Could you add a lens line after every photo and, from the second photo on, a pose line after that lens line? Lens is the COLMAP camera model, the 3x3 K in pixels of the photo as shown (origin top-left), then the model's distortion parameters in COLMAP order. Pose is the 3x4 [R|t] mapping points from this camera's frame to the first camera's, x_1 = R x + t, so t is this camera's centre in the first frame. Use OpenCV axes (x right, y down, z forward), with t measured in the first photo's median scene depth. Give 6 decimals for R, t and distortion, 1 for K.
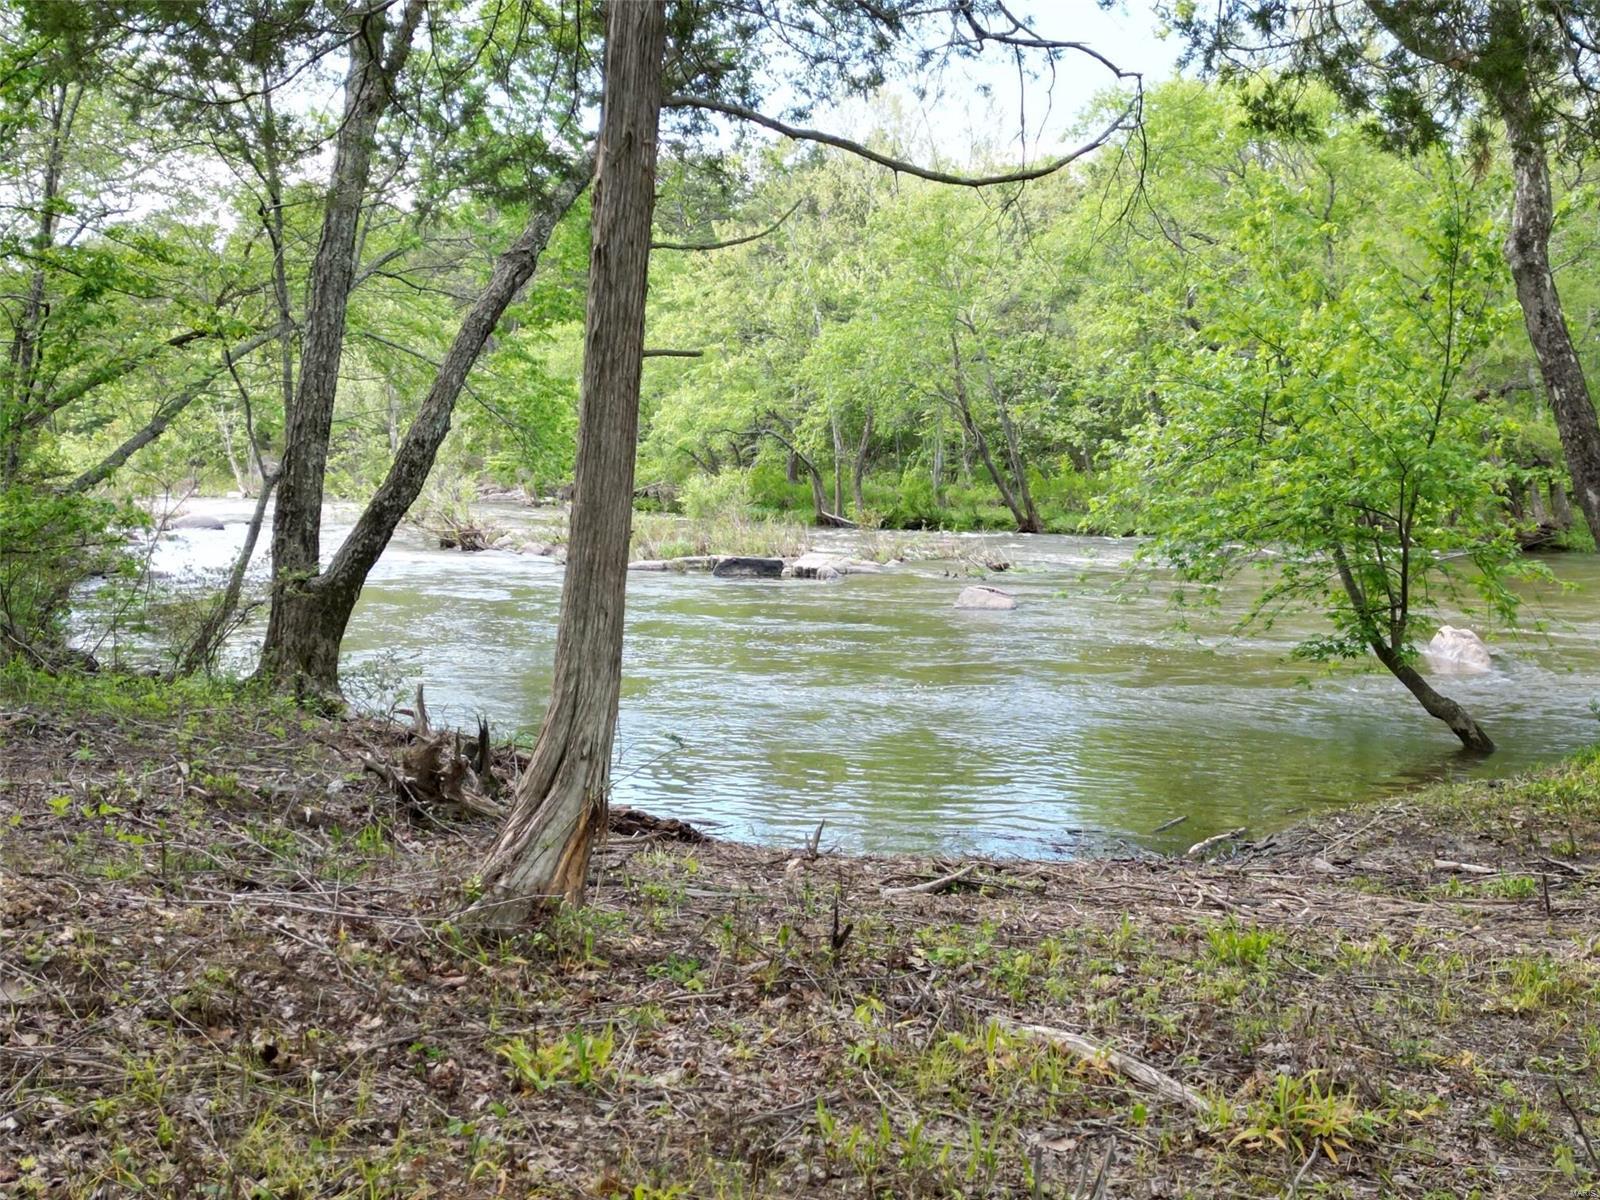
lens RADIAL K [[1106.9, 0, 800.0], [0, 1106.9, 600.0], [0, 0, 1]] dist [0.073064, -0.075509]
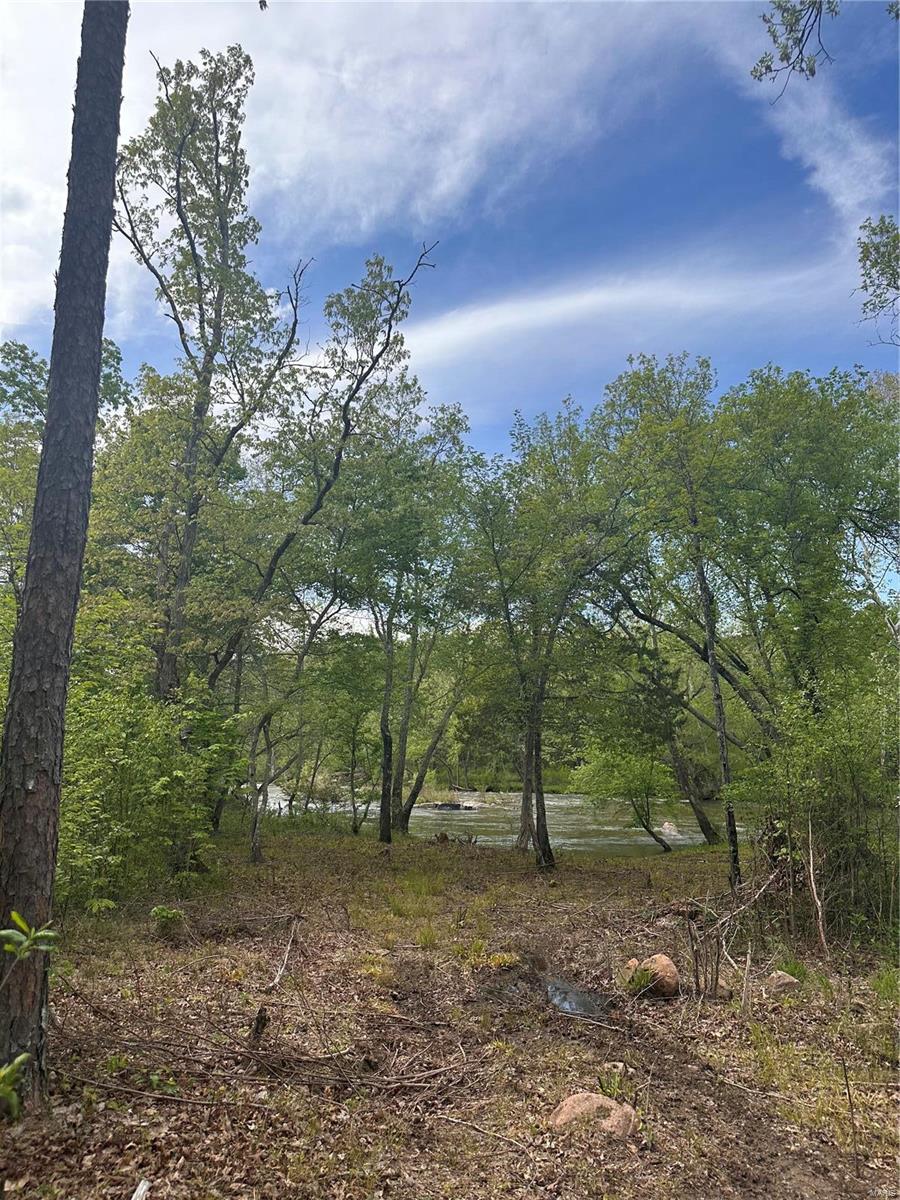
lens RADIAL K [[843.4, 0, 450.0], [0, 843.4, 600.0], [0, 0, 1]] dist [0.077346, -0.091048]
pose [[0.977309, 0.046159, 0.206726, -0.526496], [0.011491, 0.962976, -0.269343, 0.047605], [-0.211505, 0.265607, 0.940595, -1.220396]]
